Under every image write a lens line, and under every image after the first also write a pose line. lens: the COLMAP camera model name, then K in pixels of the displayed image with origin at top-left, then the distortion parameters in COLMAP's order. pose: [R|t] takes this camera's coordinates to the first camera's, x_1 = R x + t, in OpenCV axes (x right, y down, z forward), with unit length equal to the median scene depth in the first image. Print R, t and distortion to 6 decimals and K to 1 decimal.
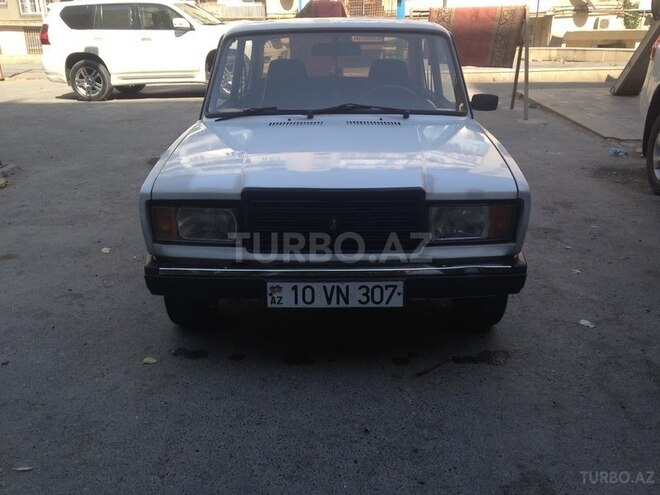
lens RADIAL K [[604.2, 0, 330.0], [0, 604.2, 247.5], [0, 0, 1]] dist [0.147186, -0.234896]
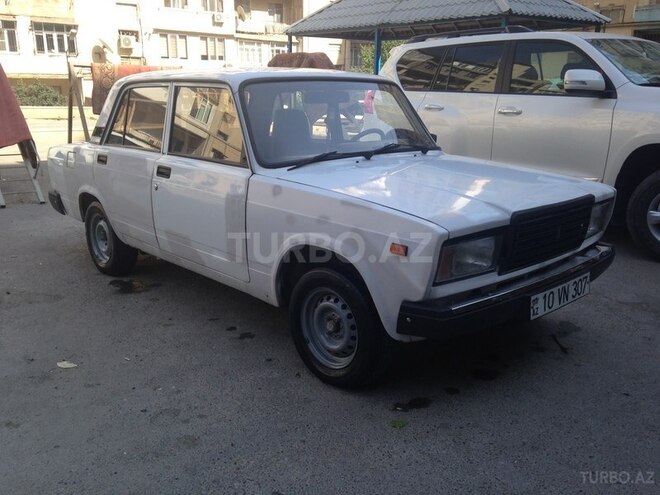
lens RADIAL K [[604.2, 0, 330.0], [0, 604.2, 247.5], [0, 0, 1]] dist [0.147186, -0.234896]
pose [[0.721501, -0.163403, 0.672857, -1.058892], [0.225000, 0.974348, -0.004647, -0.101212], [-0.654837, 0.154745, 0.739758, 0.401052]]
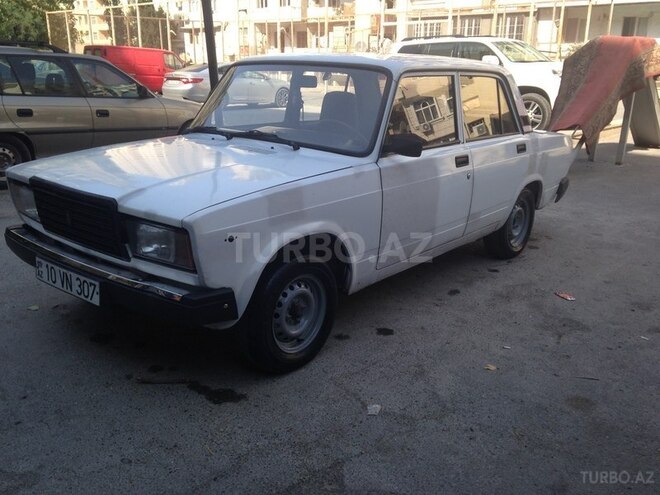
lens RADIAL K [[604.2, 0, 330.0], [0, 604.2, 247.5], [0, 0, 1]] dist [0.147186, -0.234896]
pose [[0.776594, 0.204687, -0.595824, 1.051408], [-0.238307, 0.970919, 0.022937, -0.124556], [0.583191, 0.124176, 0.802788, 0.342069]]
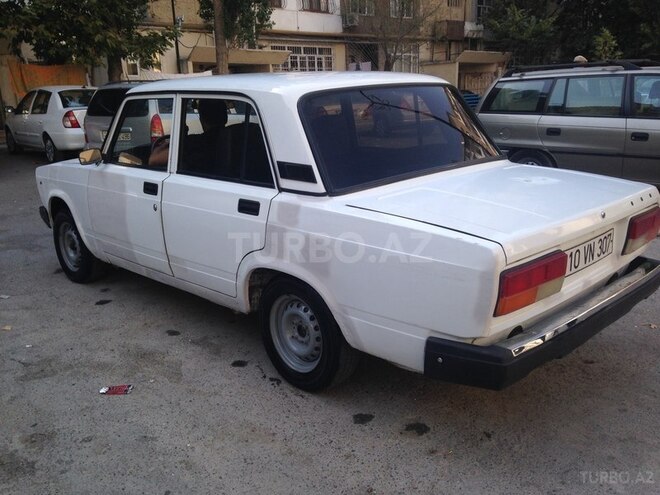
lens RADIAL K [[604.2, 0, 330.0], [0, 604.2, 247.5], [0, 0, 1]] dist [0.147186, -0.234896]
pose [[-0.701979, 0.208853, -0.680886, 1.069833], [-0.203301, 0.857493, 0.472624, -1.002484], [0.682564, 0.470197, -0.559483, 2.822700]]
